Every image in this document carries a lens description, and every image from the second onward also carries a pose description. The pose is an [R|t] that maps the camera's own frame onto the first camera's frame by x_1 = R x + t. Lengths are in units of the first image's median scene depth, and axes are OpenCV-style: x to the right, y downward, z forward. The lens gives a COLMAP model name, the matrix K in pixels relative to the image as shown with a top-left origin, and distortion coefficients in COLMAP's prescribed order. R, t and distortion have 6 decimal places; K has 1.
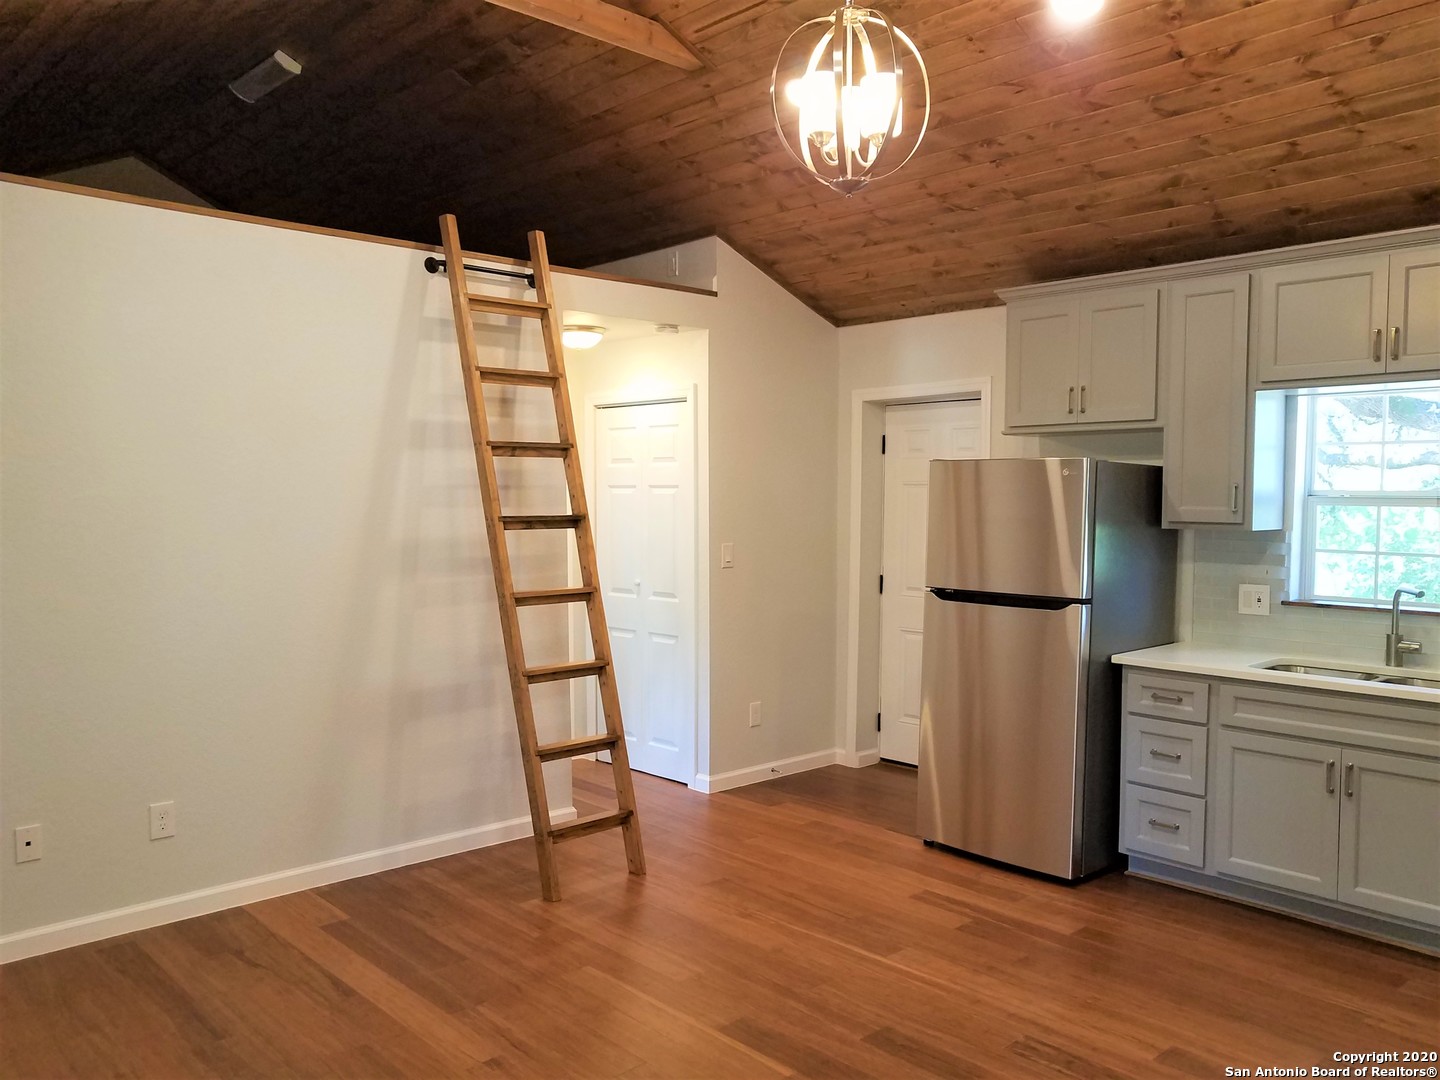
lens RADIAL K [[1107.6, 0, 742.7], [0, 1107.6, 543.1], [0, 0, 1]] dist [0.004608, -0.001943]
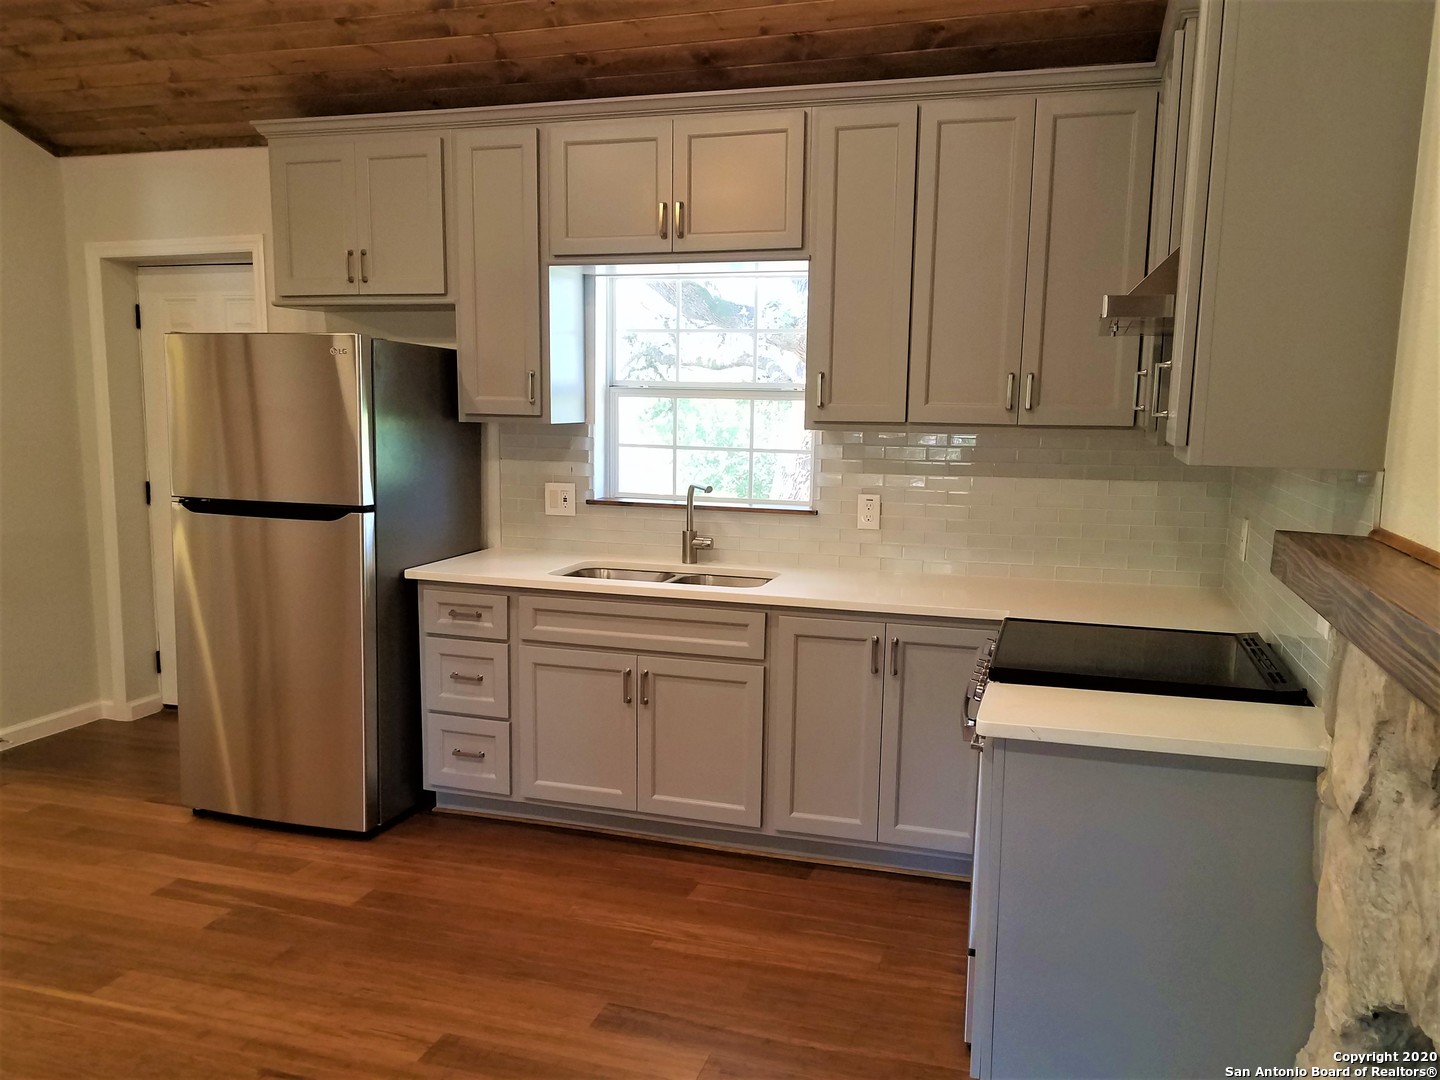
lens RADIAL K [[1118.2, 0, 720.0], [0, 1118.2, 540.0], [0, 0, 1]] dist [-0.010331, 0.003680]
pose [[0.867510, -0.053221, 0.494564, 0.123007], [0.009512, 0.995853, 0.090480, 0.001970], [-0.497329, -0.073788, 0.864419, 0.136175]]
